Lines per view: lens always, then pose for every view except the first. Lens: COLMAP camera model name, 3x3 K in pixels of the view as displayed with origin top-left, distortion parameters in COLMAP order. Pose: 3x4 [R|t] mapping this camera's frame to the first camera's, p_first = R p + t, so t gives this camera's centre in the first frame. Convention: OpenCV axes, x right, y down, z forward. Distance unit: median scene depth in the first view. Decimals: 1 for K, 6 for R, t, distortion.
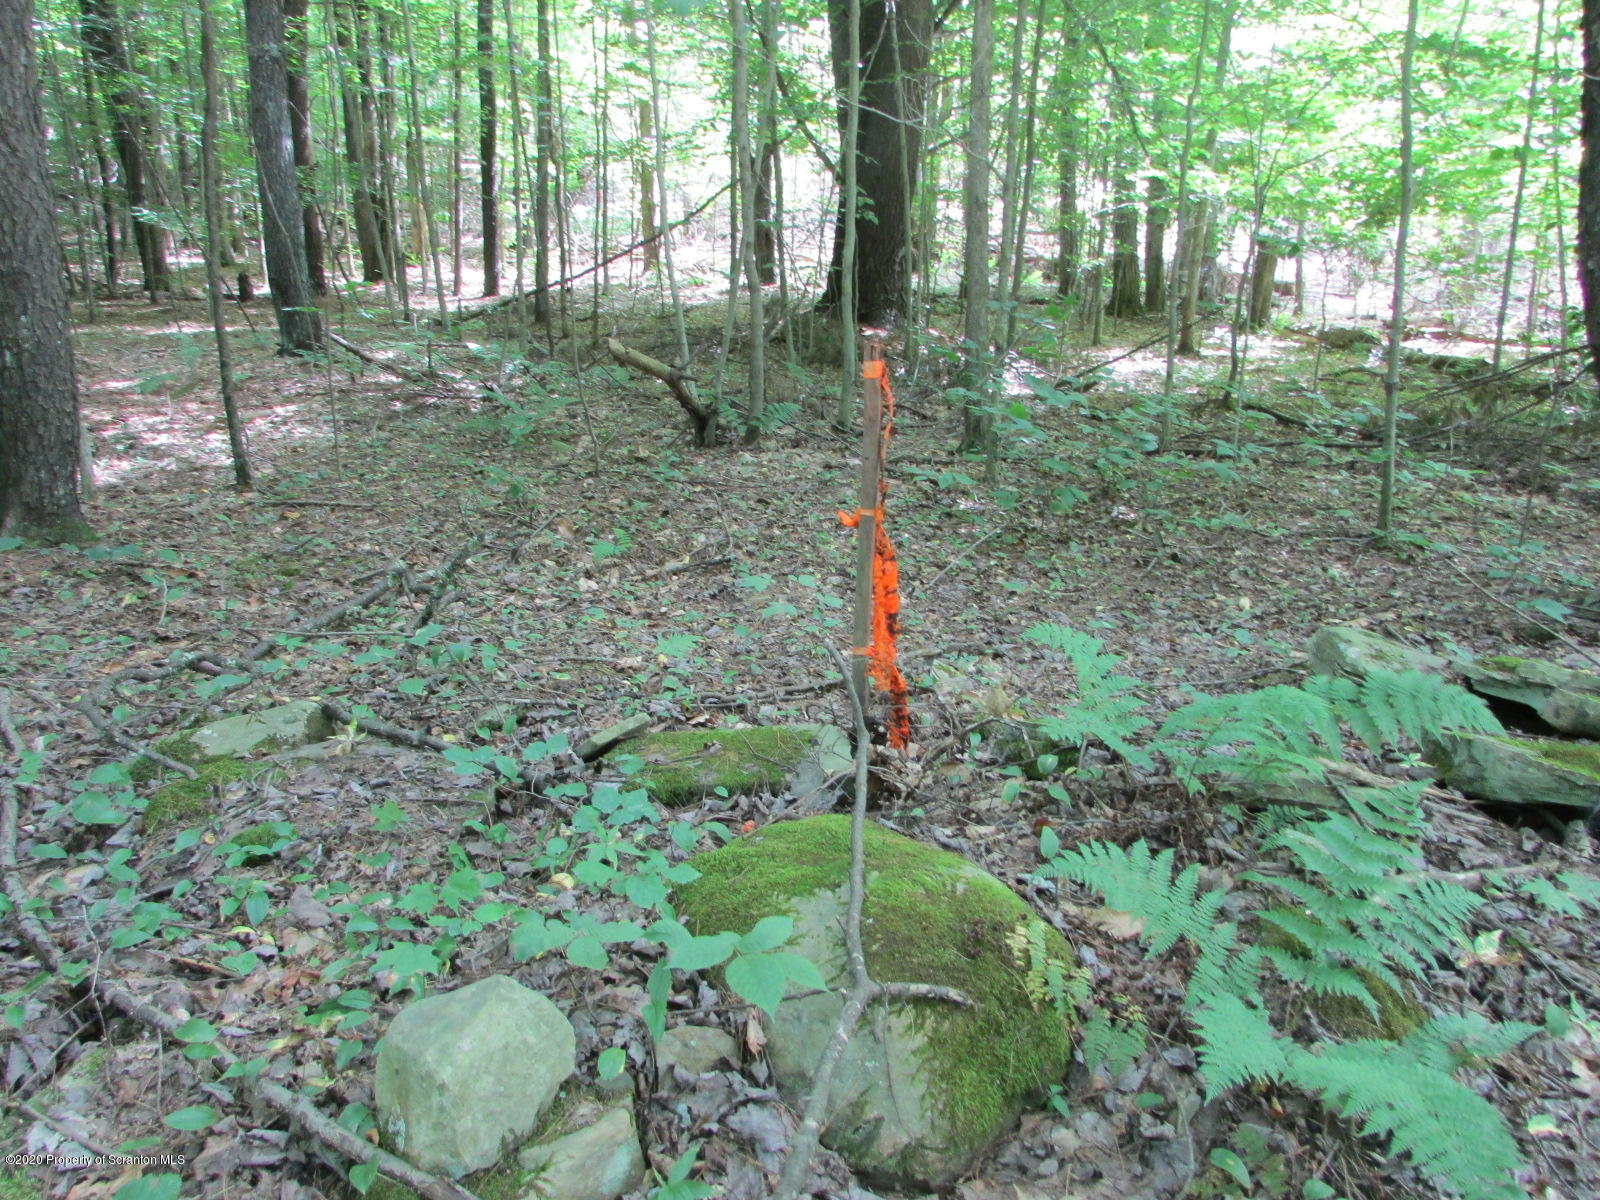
lens RADIAL K [[1070.4, 0, 800.0], [0, 1070.4, 600.0], [0, 0, 1]] dist [-0.044069, -0.000482]
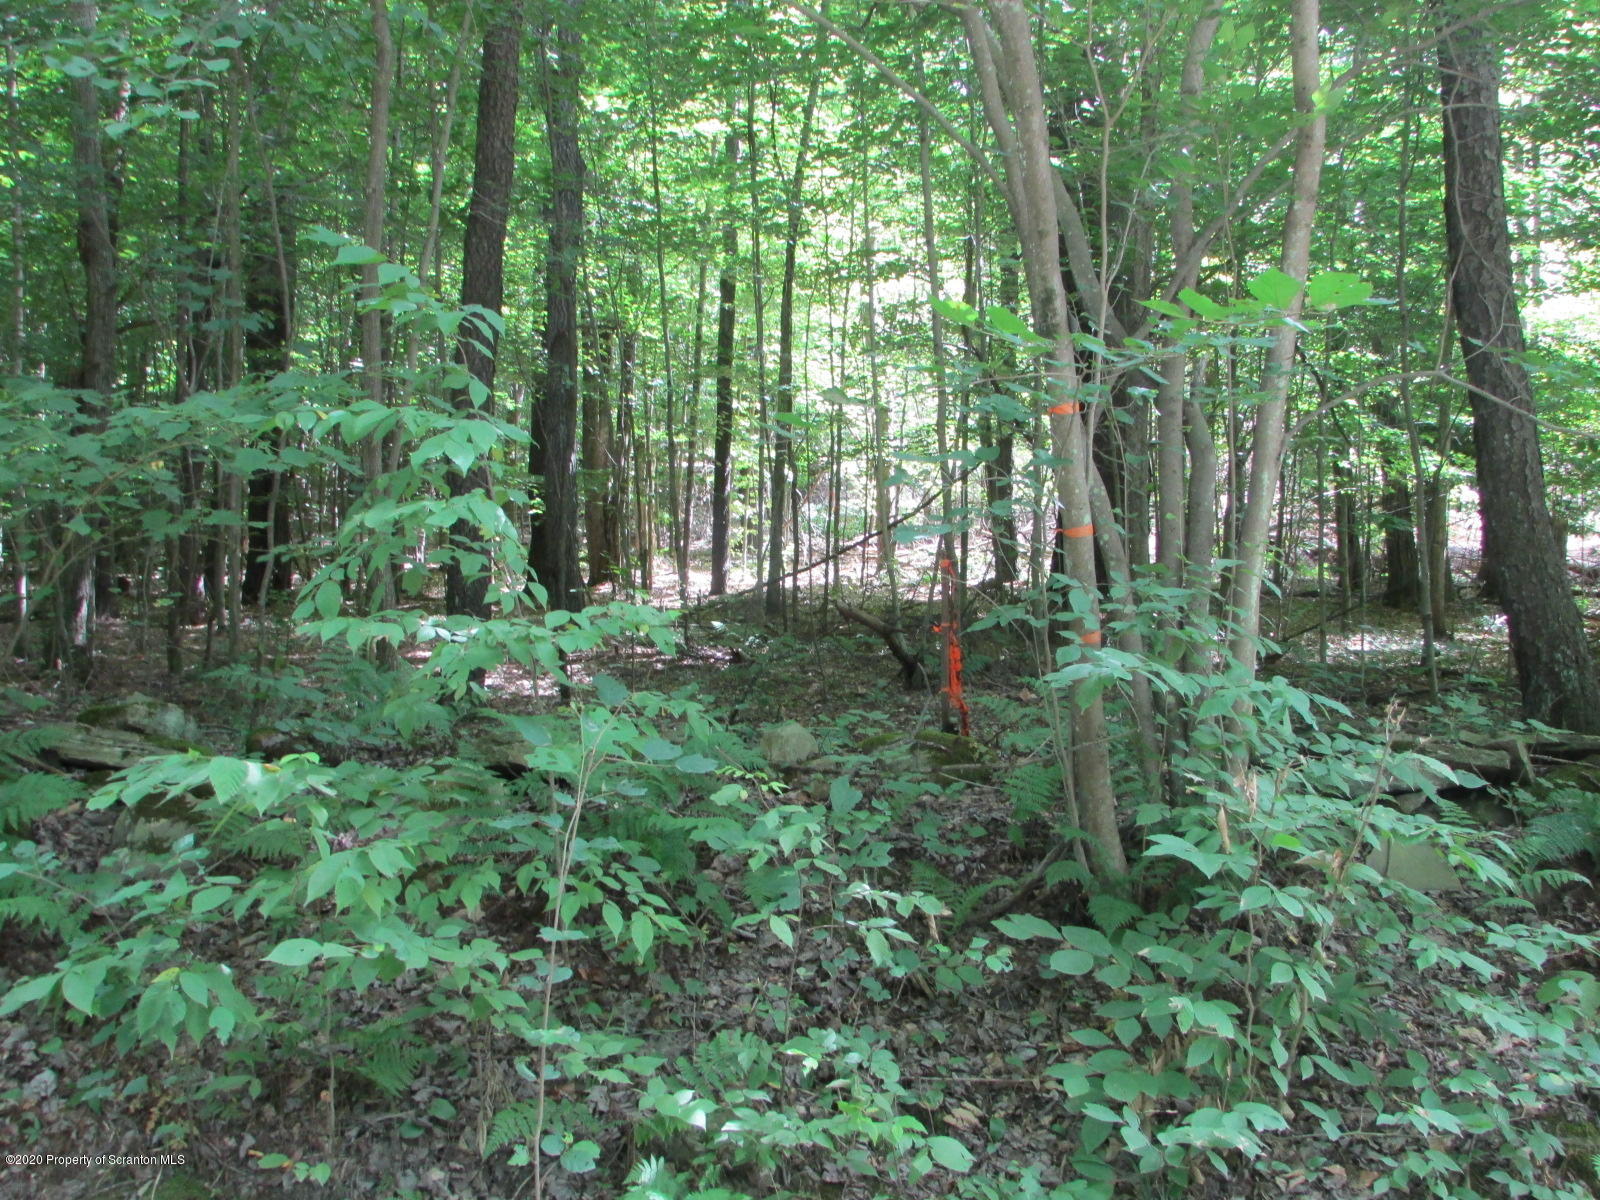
lens RADIAL K [[1547.8, 0, 800.0], [0, 1547.8, 600.0], [0, 0, 1]] dist [0.002721, 0.000782]
pose [[0.980806, -0.012707, -0.194571, 0.053449], [-0.043497, 0.958470, -0.281858, 0.106728], [0.190072, 0.284912, 0.939520, -0.291692]]
